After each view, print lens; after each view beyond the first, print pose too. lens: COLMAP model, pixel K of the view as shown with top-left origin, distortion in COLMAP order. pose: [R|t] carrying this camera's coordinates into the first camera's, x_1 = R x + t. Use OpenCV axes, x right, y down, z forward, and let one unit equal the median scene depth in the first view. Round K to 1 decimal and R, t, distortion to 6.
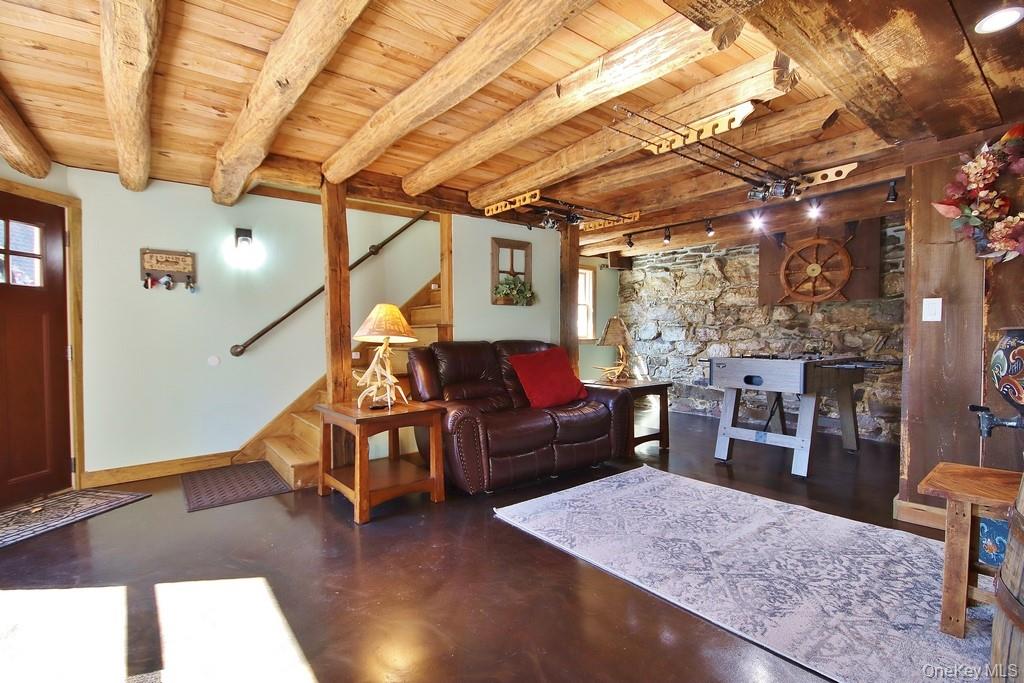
lens RADIAL K [[473.7, 0, 515.2], [0, 473.7, 343.1], [0, 0, 1]] dist [-0.000014, -0.001136]
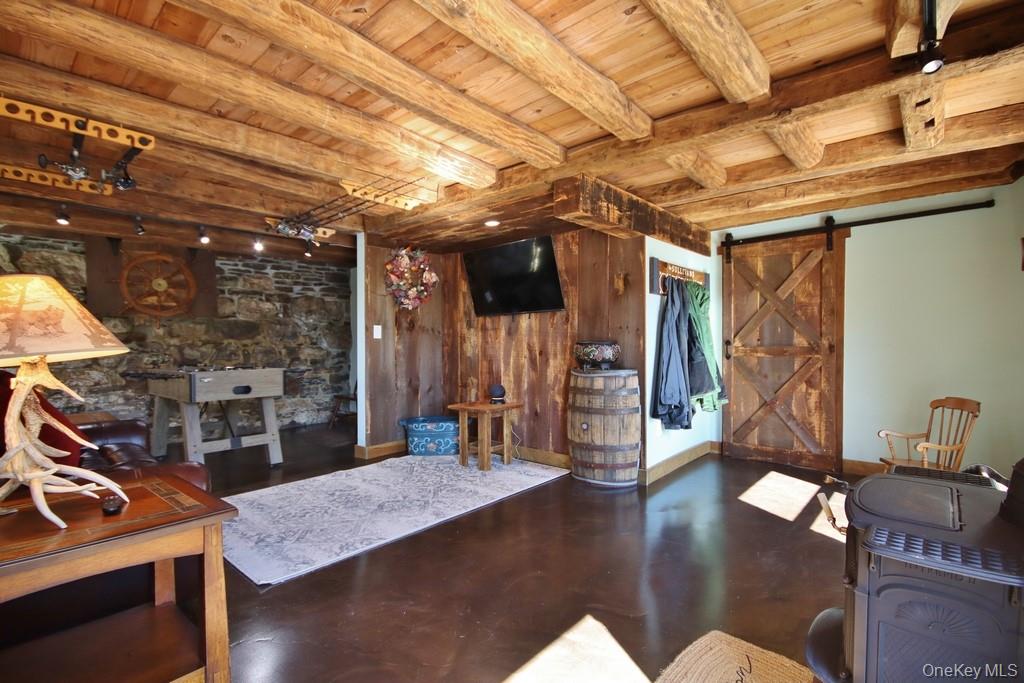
lens RADIAL K [[473.7, 0, 515.2], [0, 473.7, 343.1], [0, 0, 1]] dist [-0.000014, -0.001136]
pose [[-0.172892, 0.005421, 0.984926, -0.735932], [0.027858, 0.999612, -0.000611, -0.011192], [-0.984547, 0.027333, -0.172976, 0.630348]]
